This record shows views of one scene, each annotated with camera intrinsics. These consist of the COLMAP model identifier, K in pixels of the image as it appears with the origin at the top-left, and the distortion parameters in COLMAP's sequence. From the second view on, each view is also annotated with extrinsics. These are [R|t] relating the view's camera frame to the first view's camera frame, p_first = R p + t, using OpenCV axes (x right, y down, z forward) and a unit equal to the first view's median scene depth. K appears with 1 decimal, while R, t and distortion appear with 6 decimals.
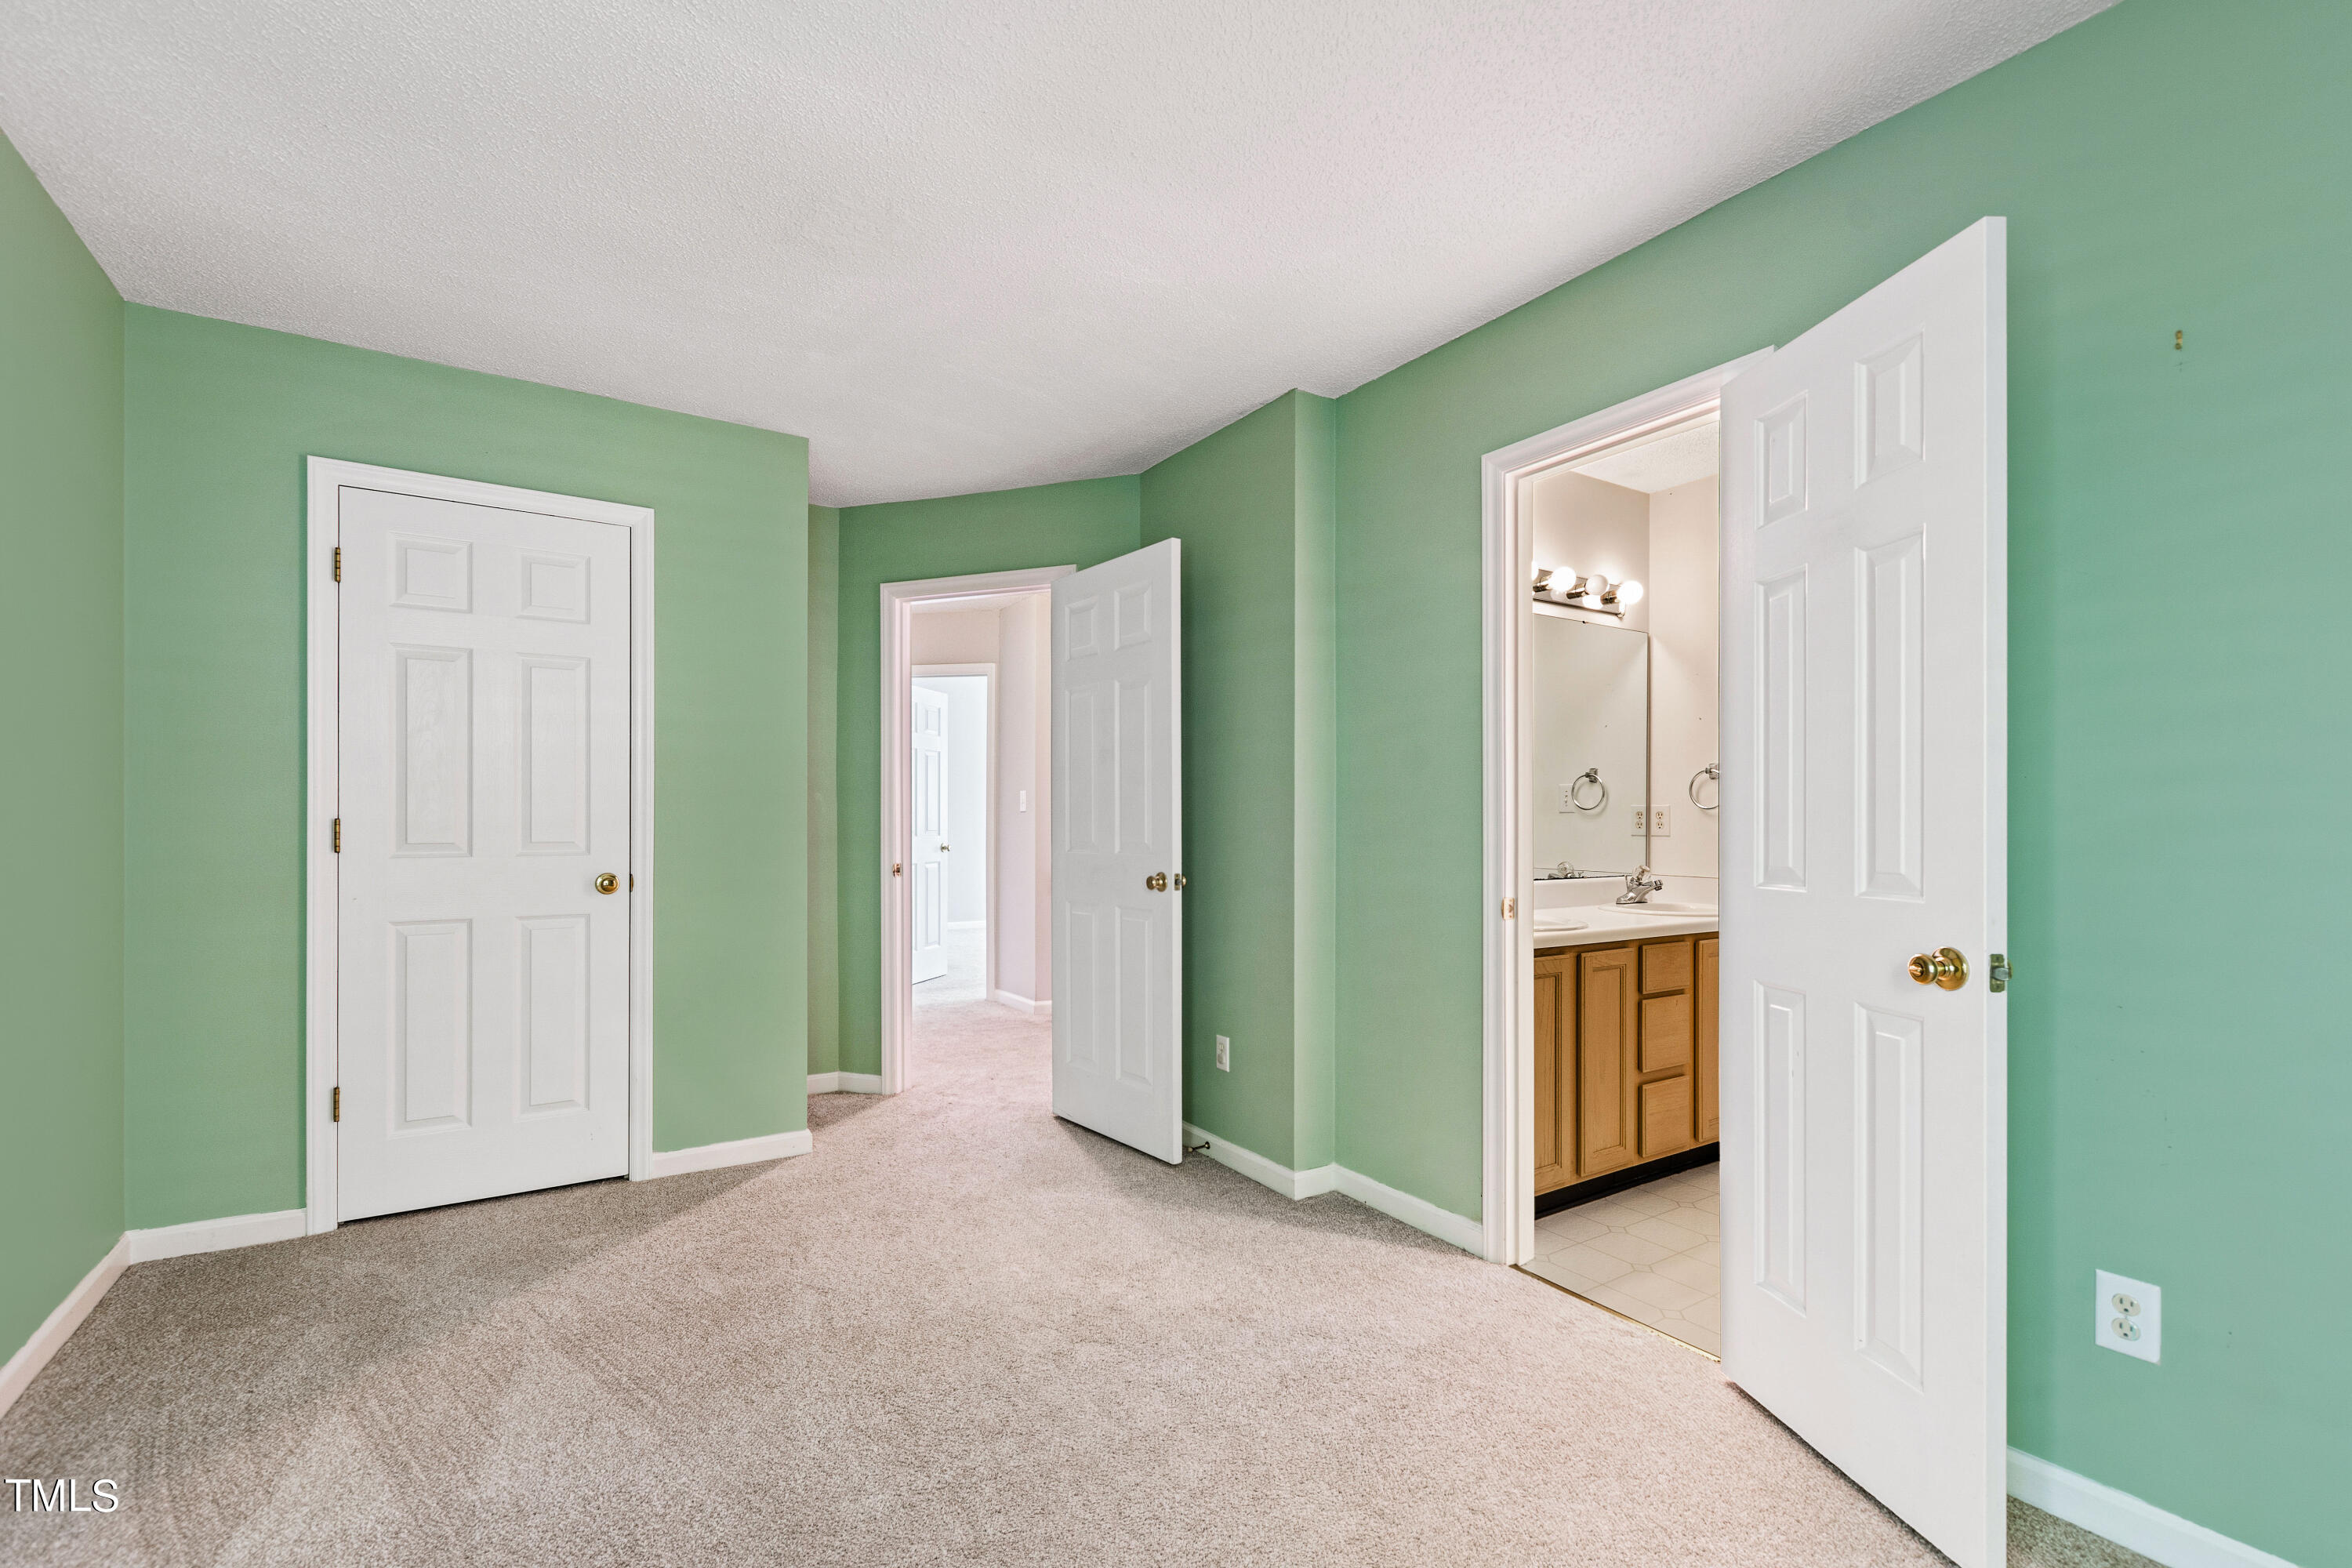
lens RADIAL K [[1032.8, 0, 1173.1], [0, 1032.8, 812.6], [0, 0, 1]] dist [-0.001942, -0.000585]
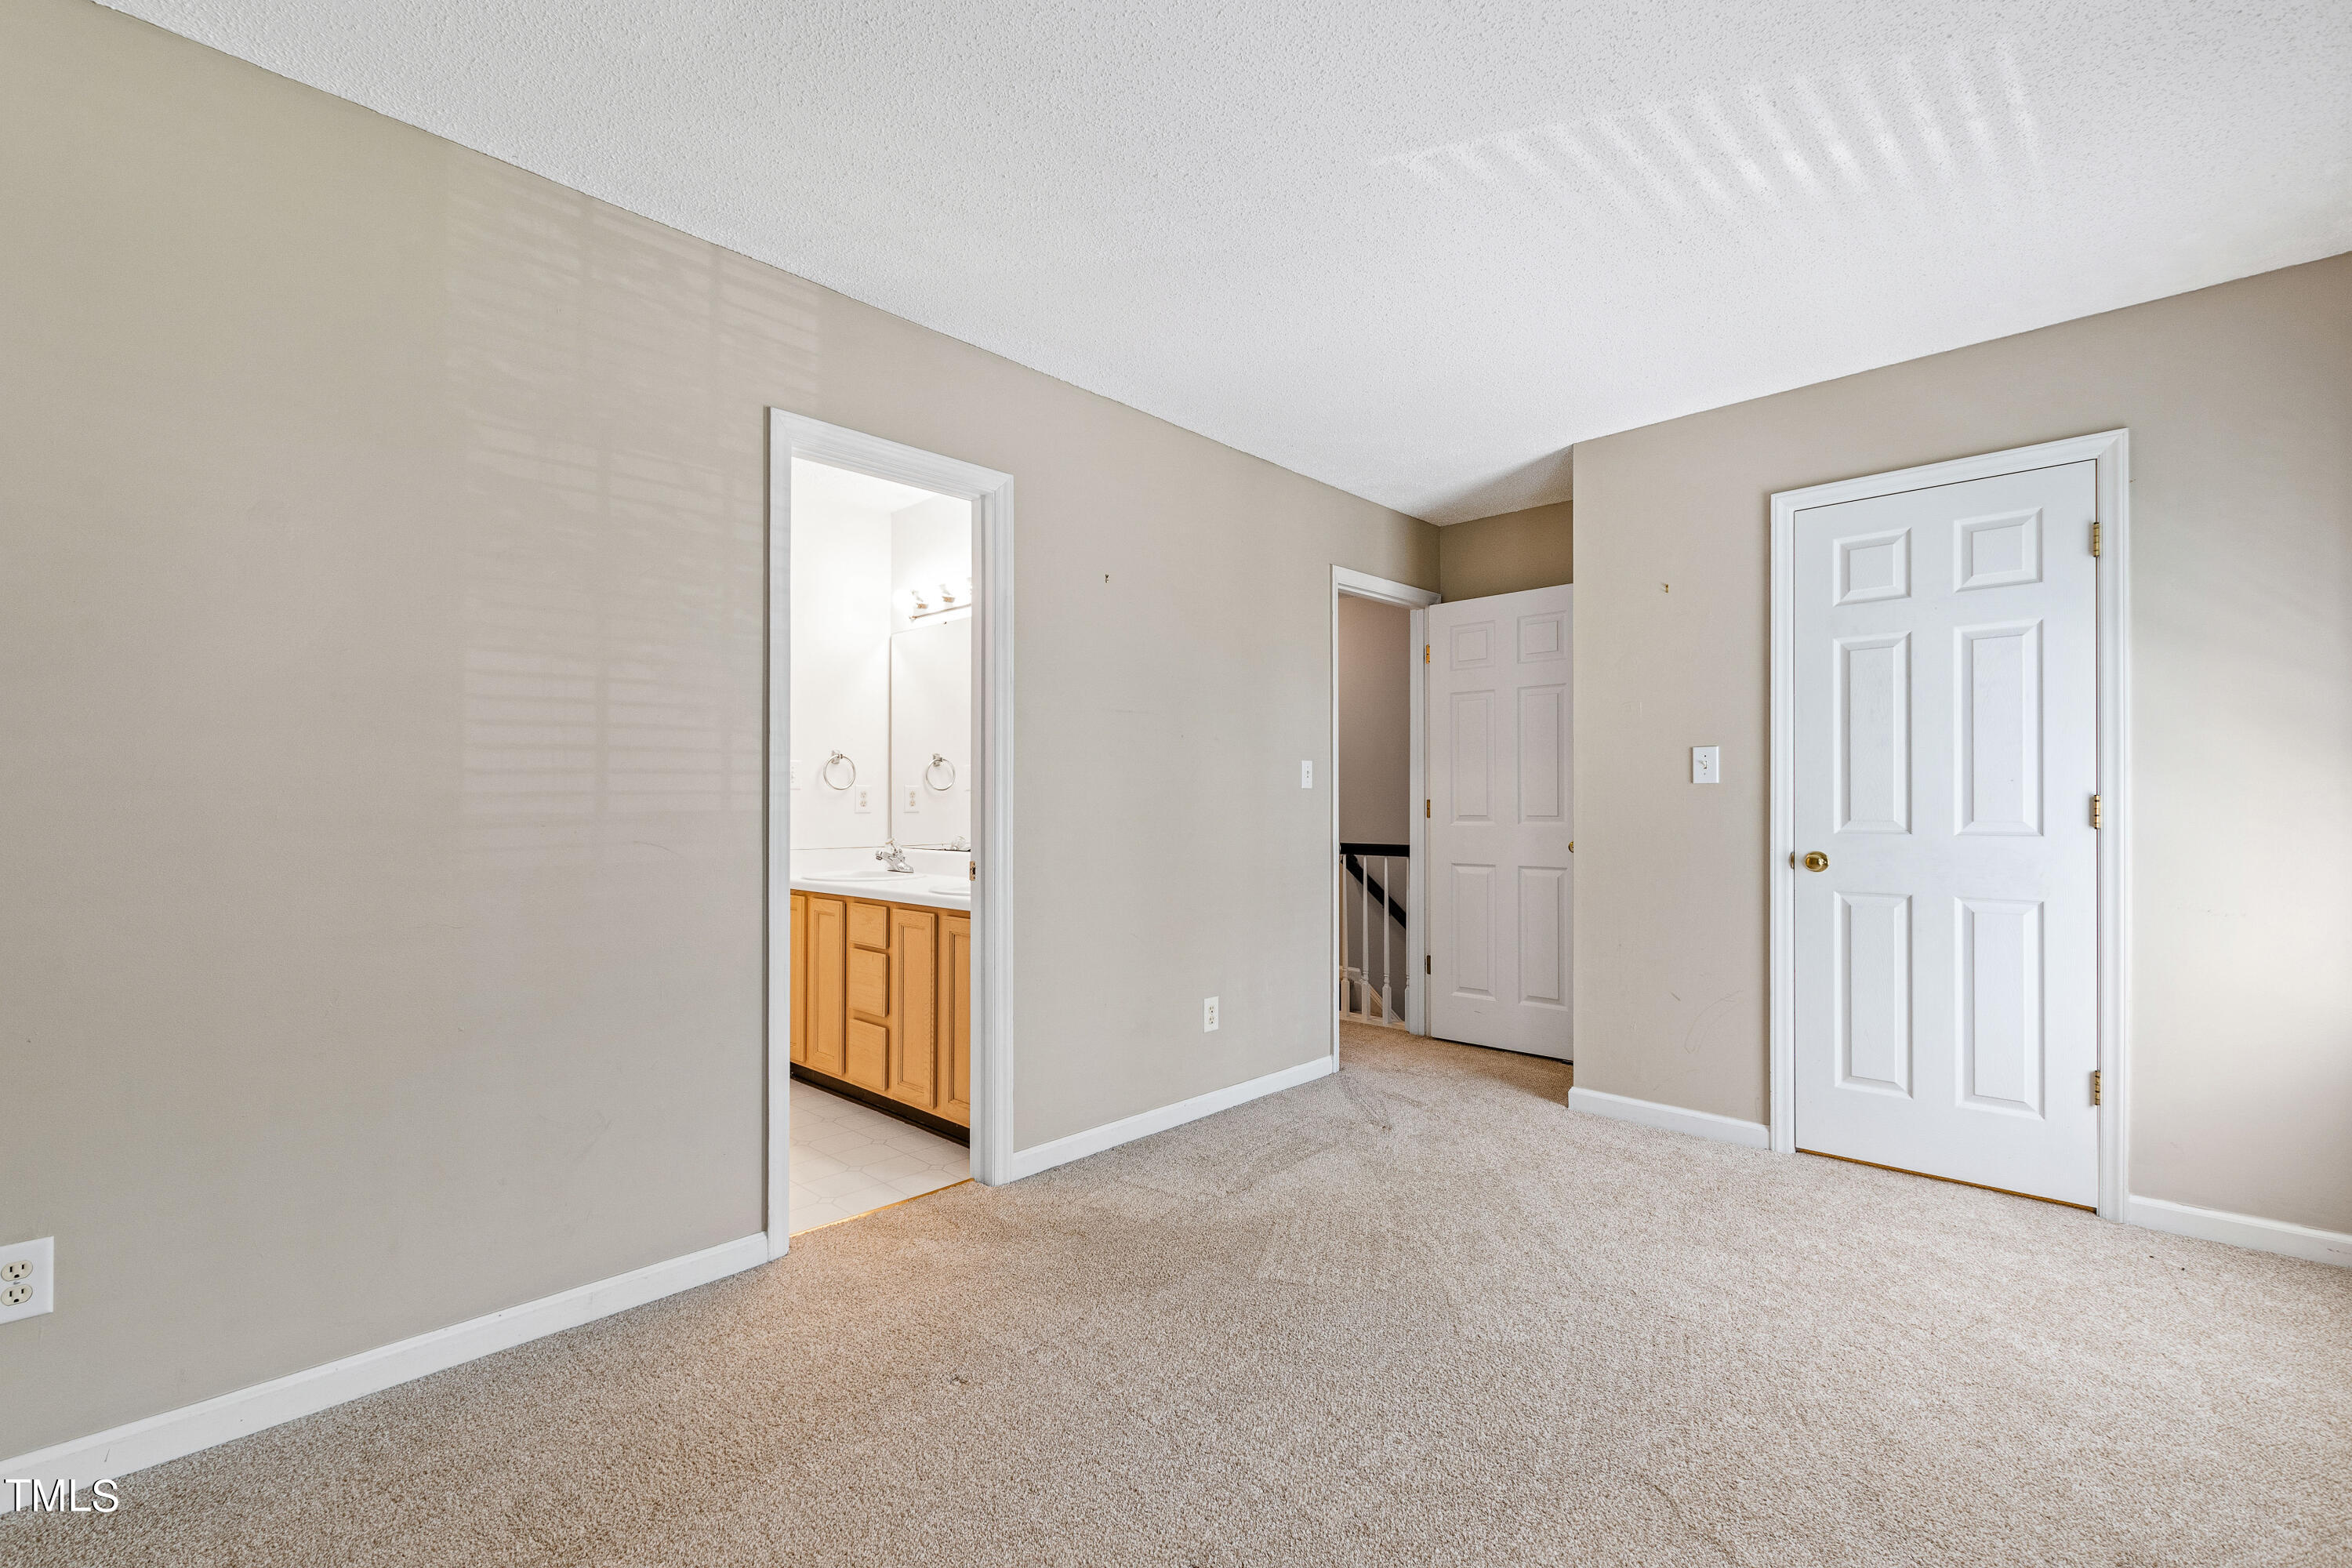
lens RADIAL K [[997.4, 0, 1168.3], [0, 997.4, 794.5], [0, 0, 1]] dist [-0.001183, -0.000219]
pose [[0.254669, -0.006748, -0.967005, 1.546437], [0.013496, 0.999903, -0.003423, 0.010092], [0.966934, -0.012179, 0.254735, 0.979955]]
